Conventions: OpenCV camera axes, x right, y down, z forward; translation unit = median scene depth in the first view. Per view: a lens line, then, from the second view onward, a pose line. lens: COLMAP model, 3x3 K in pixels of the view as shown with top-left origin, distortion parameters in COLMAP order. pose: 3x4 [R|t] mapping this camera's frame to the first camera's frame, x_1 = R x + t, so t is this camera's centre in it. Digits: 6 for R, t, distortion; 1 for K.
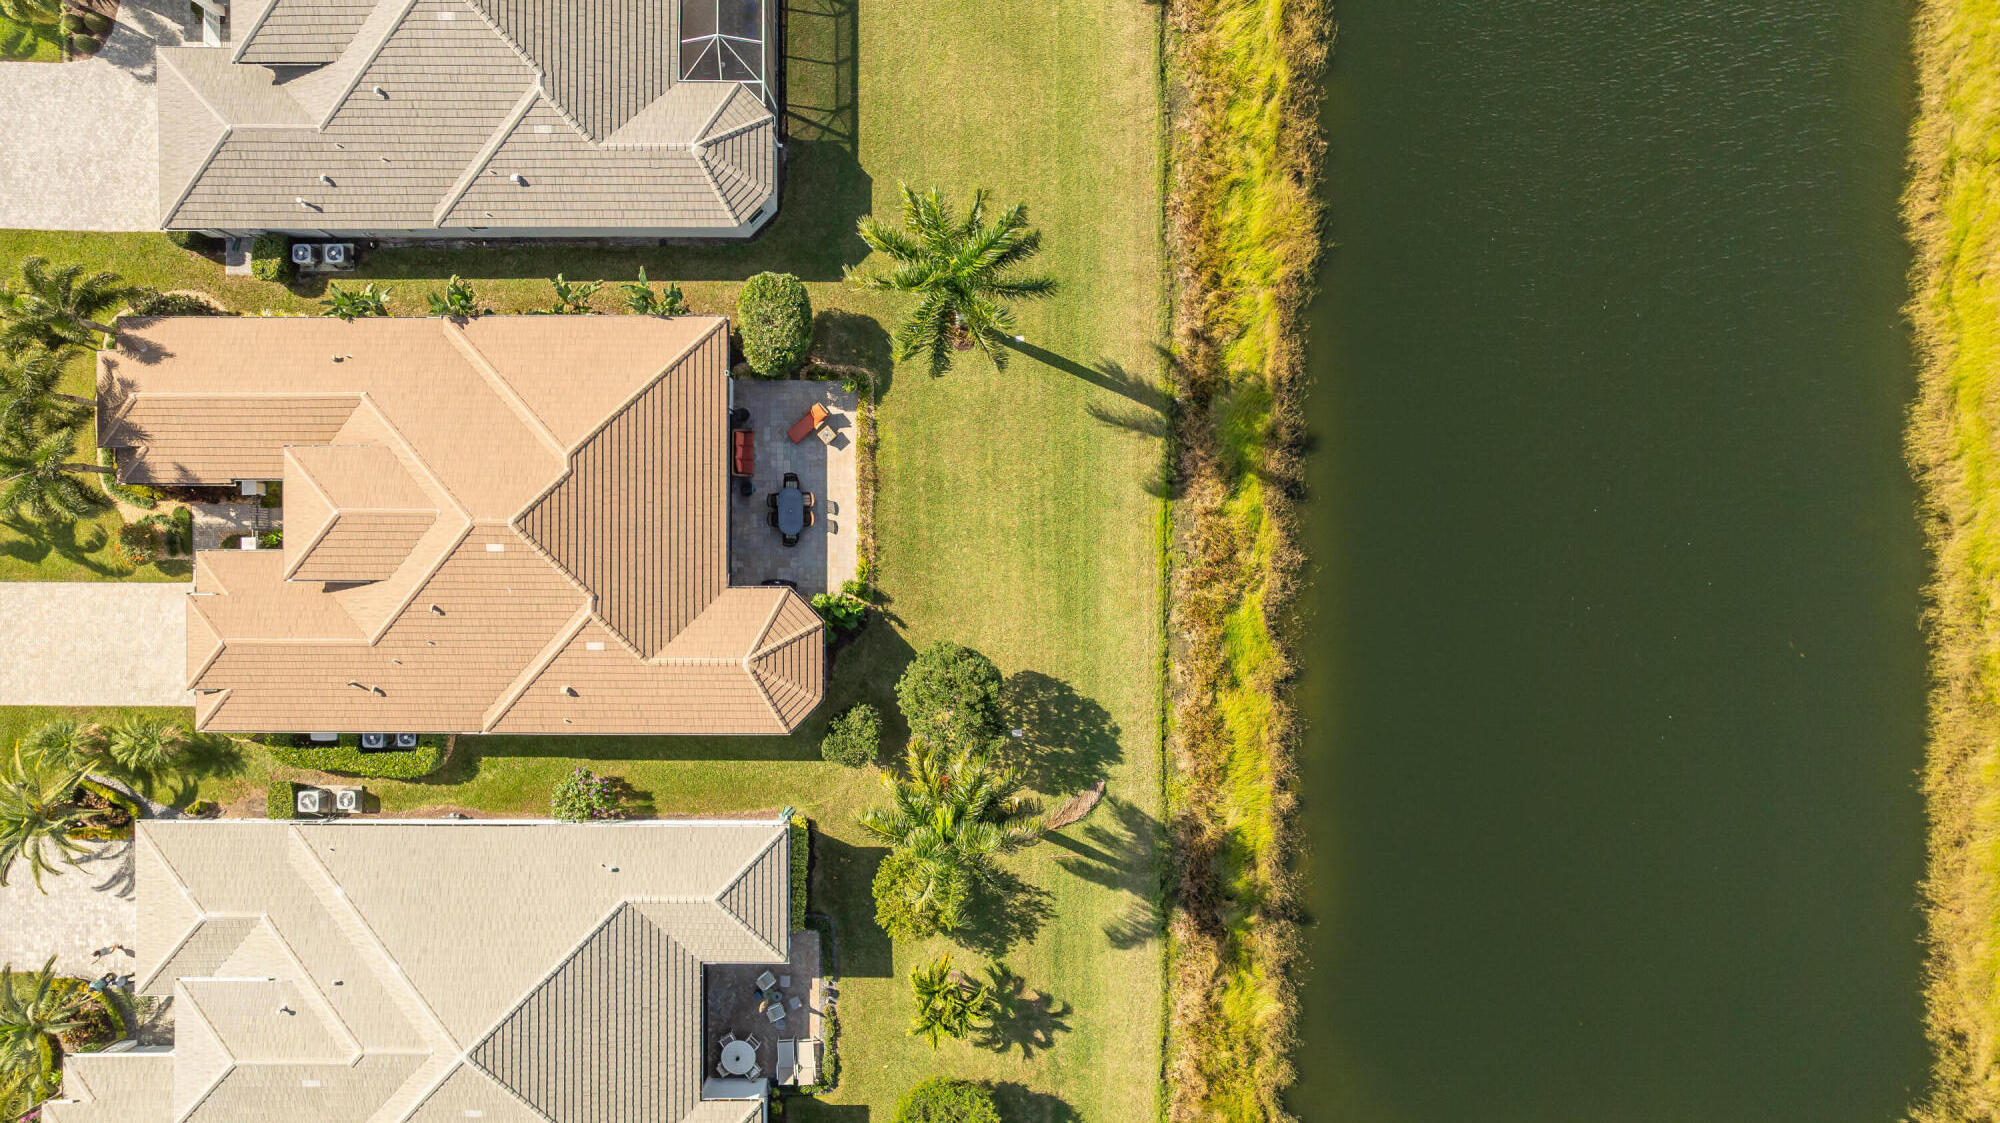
lens RADIAL K [[1418.2, 0, 1000.0], [0, 1418.2, 561.5], [0, 0, 1]] dist [-0.007553, -0.003145]
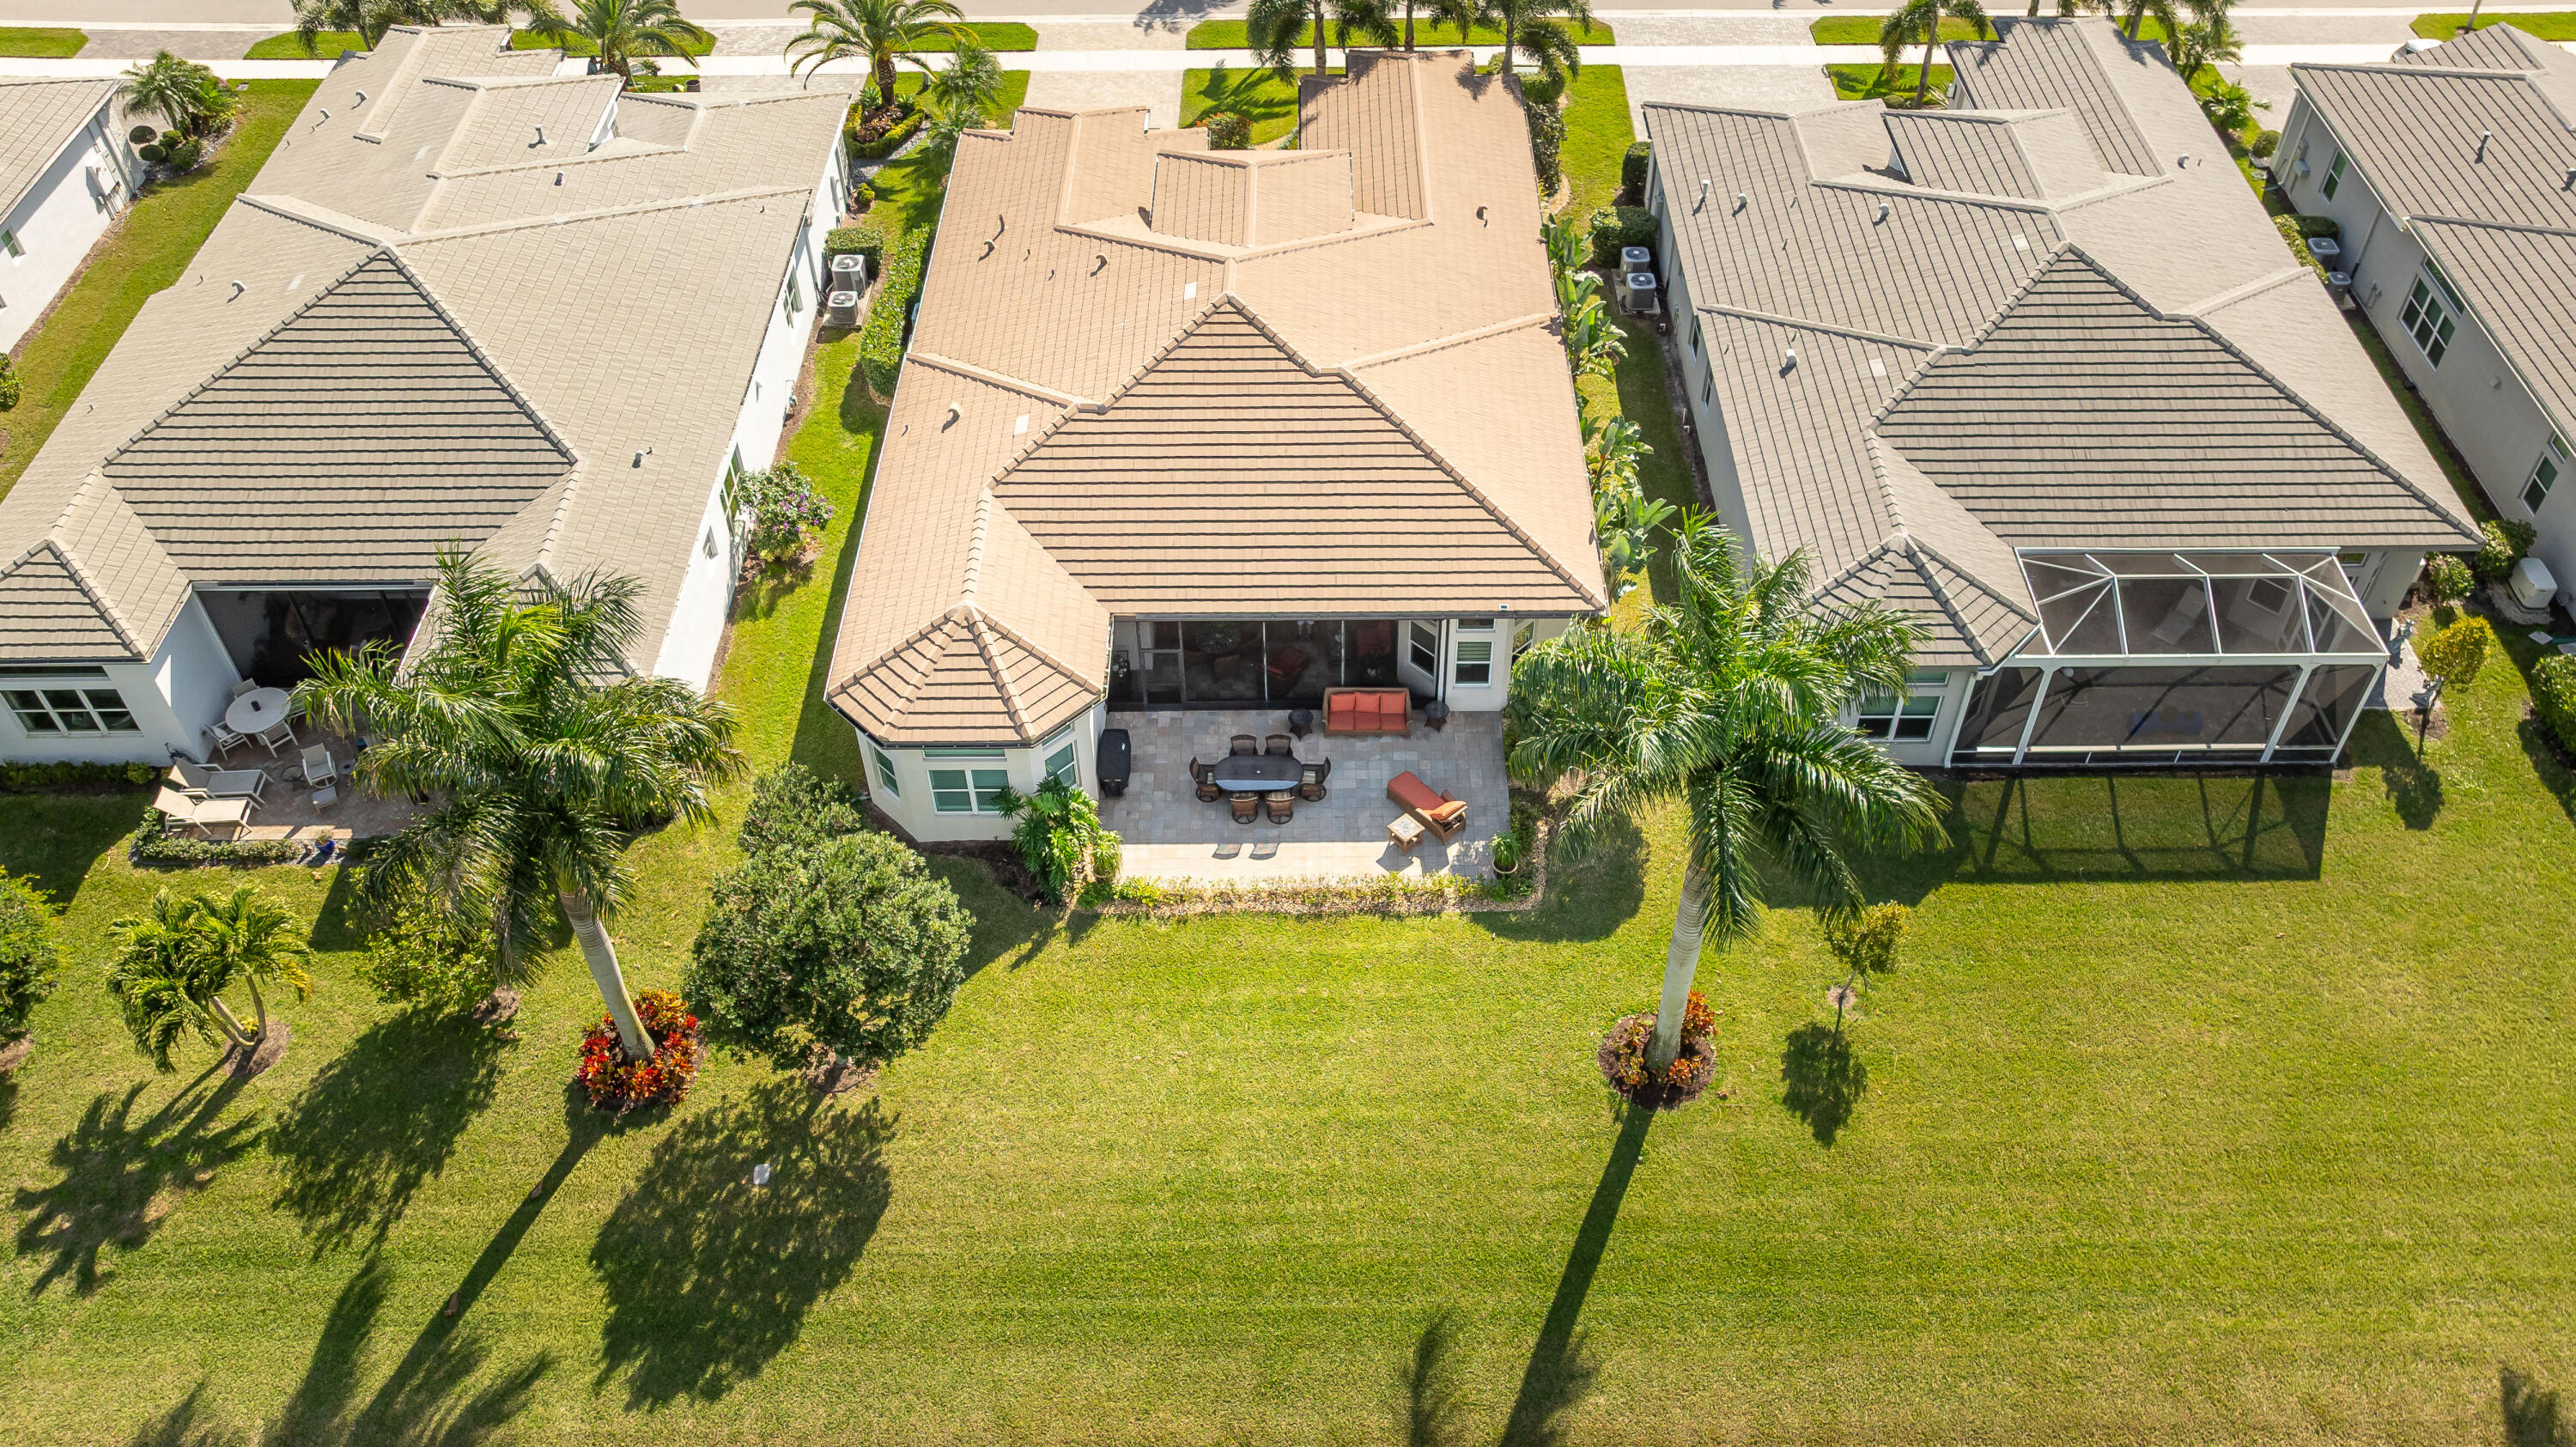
lens RADIAL K [[1915.1, 0, 1326.6], [0, 1915.1, 723.3], [0, 0, 1]] dist [0.009966, -0.003347]
pose [[0.008615, 0.726034, -0.687604, 0.329686], [-0.999939, 0.011014, -0.000899, -0.060226], [0.006921, 0.687570, 0.726085, 0.465402]]
